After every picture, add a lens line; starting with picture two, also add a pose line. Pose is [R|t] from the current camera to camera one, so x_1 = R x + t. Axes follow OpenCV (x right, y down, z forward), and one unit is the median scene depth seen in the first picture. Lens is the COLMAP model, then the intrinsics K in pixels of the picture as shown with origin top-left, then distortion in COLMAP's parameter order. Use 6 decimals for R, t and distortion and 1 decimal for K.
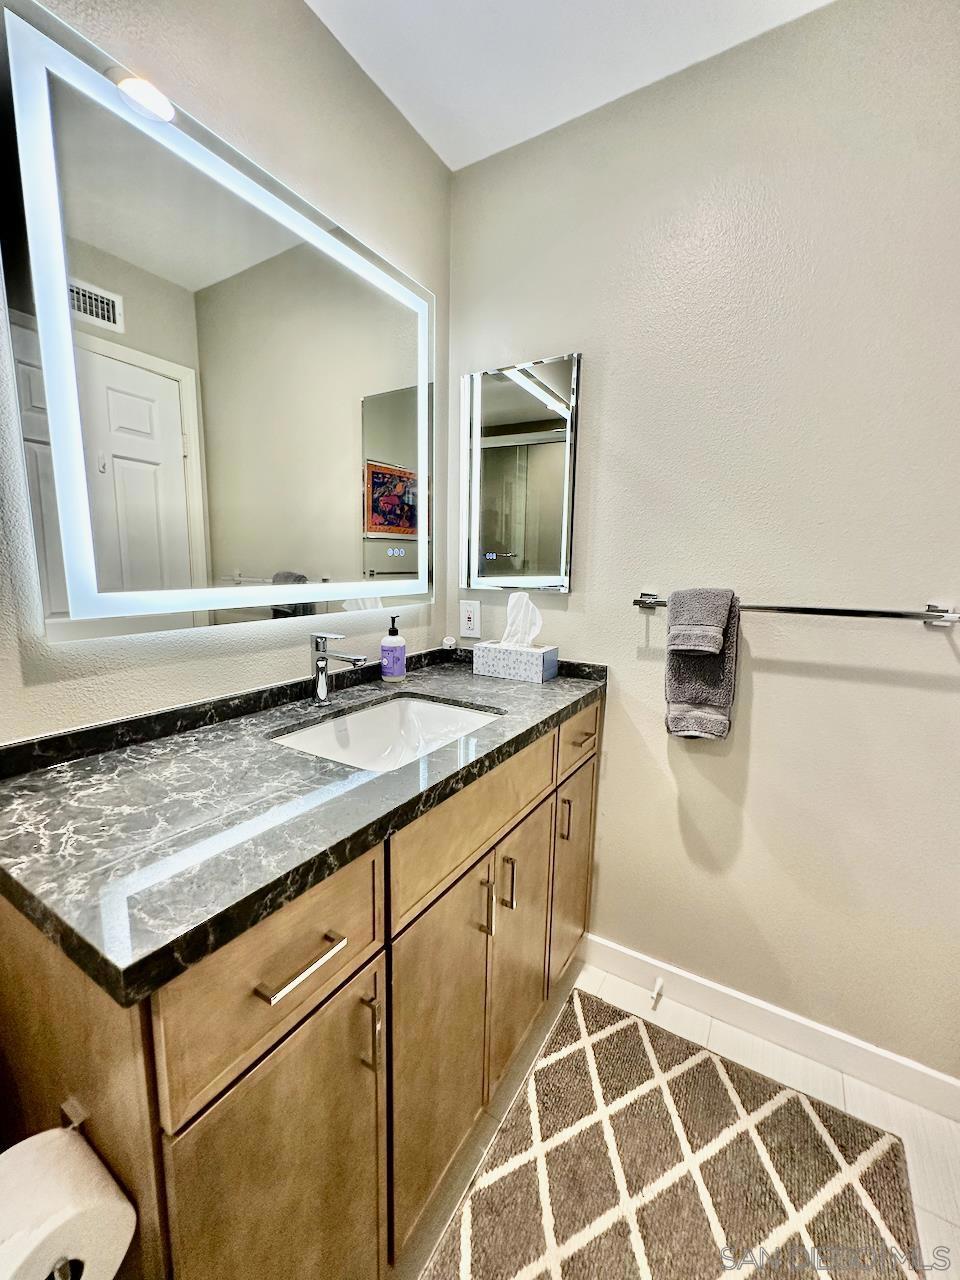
lens RADIAL K [[510.9, 0, 483.9], [0, 510.9, 633.5], [0, 0, 1]] dist [-0.005680, 0.000935]
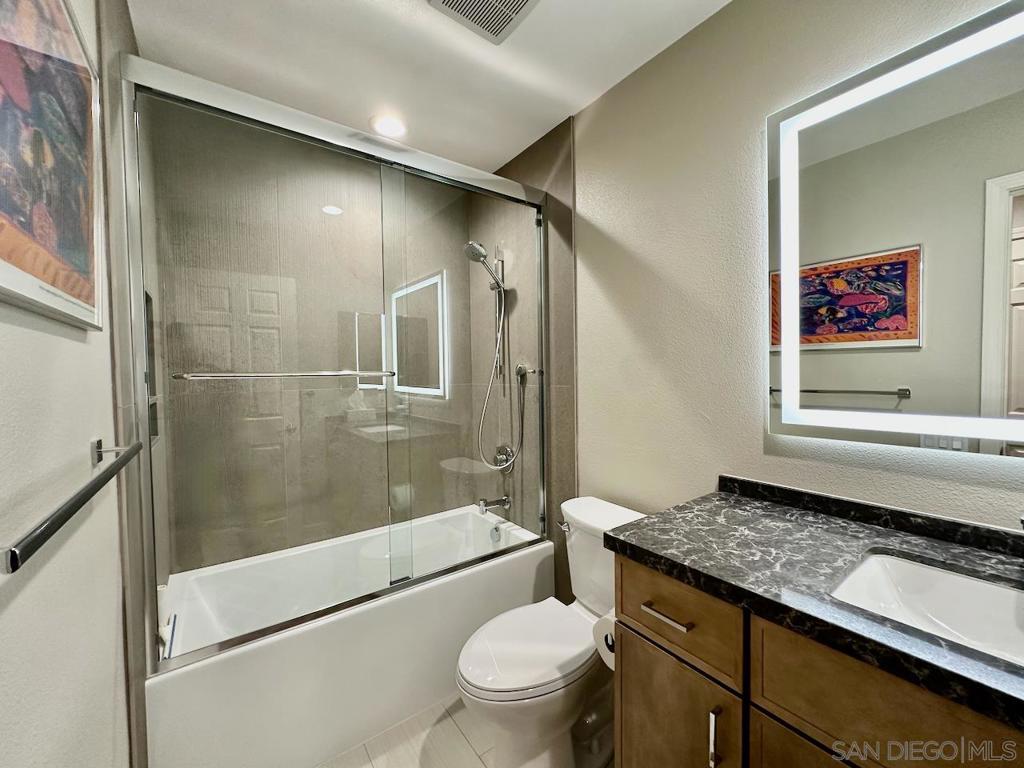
lens RADIAL K [[408.7, 0, 512.3], [0, 408.7, 390.8], [0, 0, 1]] dist [-0.005680, 0.000935]
pose [[-0.387672, 0.024633, -0.921468, 0.740835], [-0.121840, 0.989503, 0.077712, -0.115509], [0.913709, 0.142399, -0.380602, 0.598304]]
